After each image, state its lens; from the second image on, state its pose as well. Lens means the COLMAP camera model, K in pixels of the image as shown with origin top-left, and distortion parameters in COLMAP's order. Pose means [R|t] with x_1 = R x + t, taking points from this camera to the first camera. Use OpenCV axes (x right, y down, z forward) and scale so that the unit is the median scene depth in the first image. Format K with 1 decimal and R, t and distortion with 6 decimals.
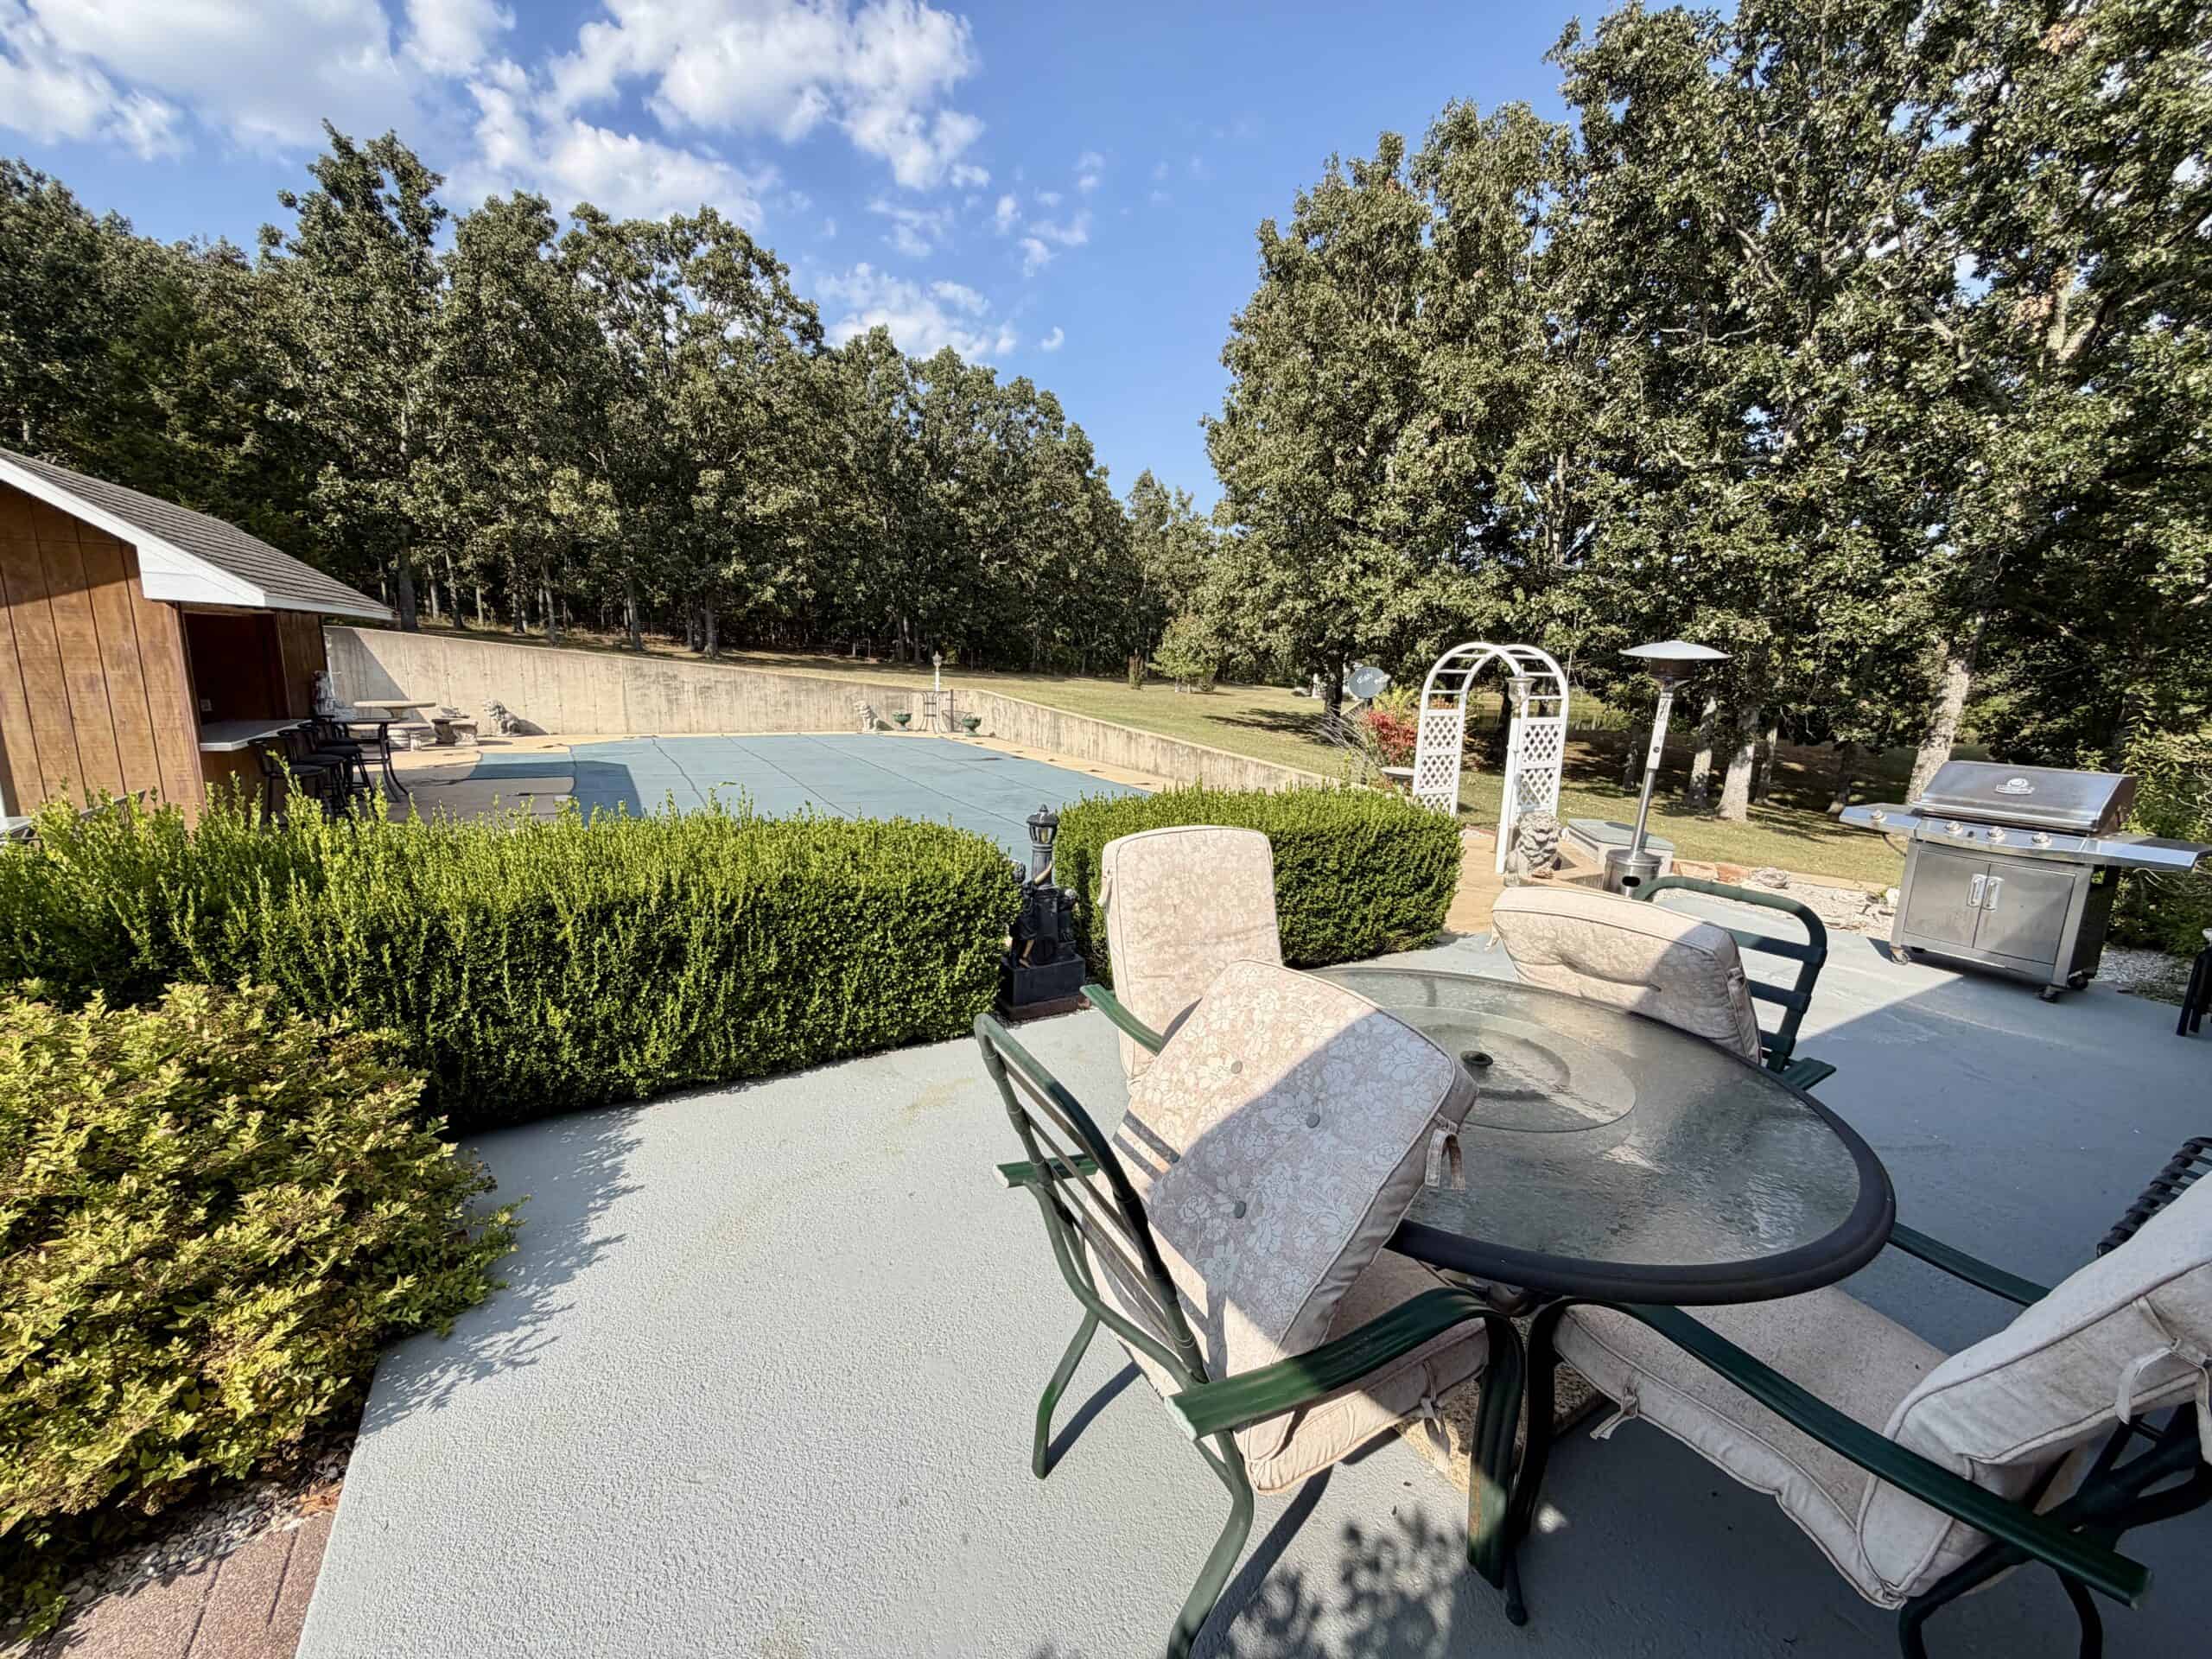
lens RADIAL K [[885.6, 0, 1113.8], [0, 885.6, 823.3], [0, 0, 1]] dist [-0.002014, -0.000226]
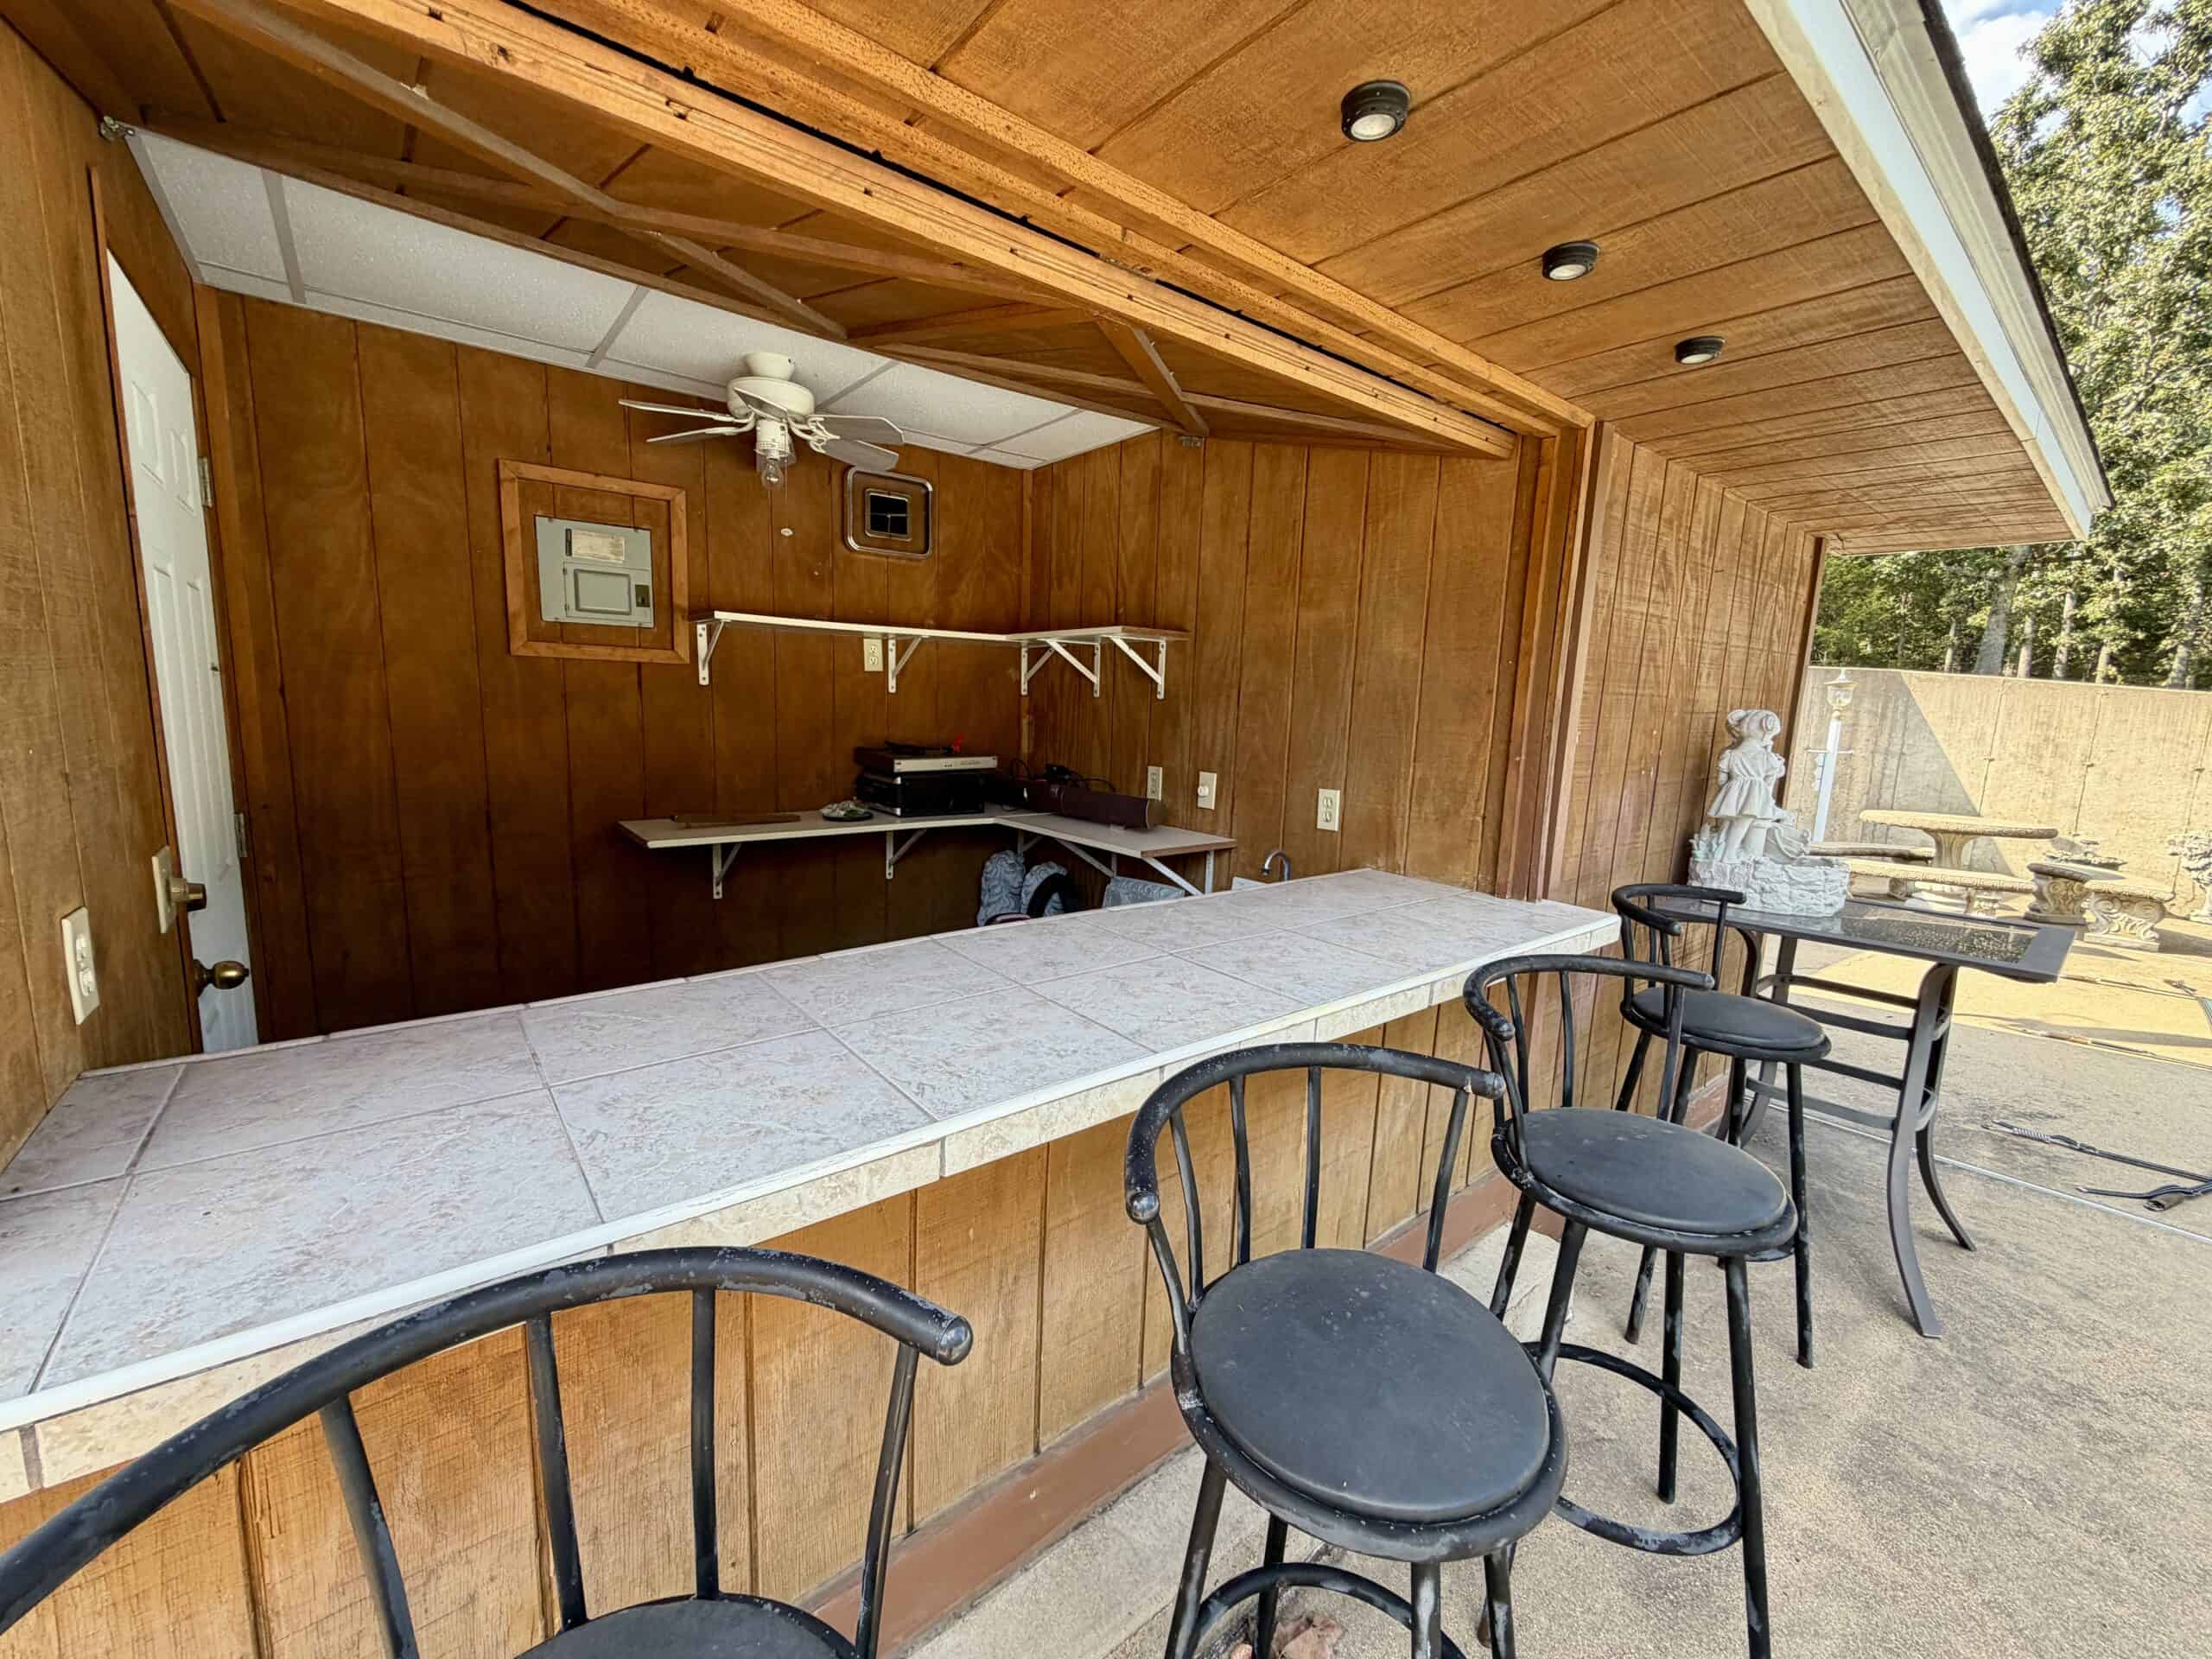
lens RADIAL K [[885.6, 0, 1104.1], [0, 885.6, 834.3], [0, 0, 1]] dist [-0.002014, -0.000226]
pose [[0.145909, 0.115001, -0.982591, -0.415334], [-0.201773, 0.975803, 0.084244, -0.078289], [0.968503, 0.185969, 0.165582, 0.484776]]
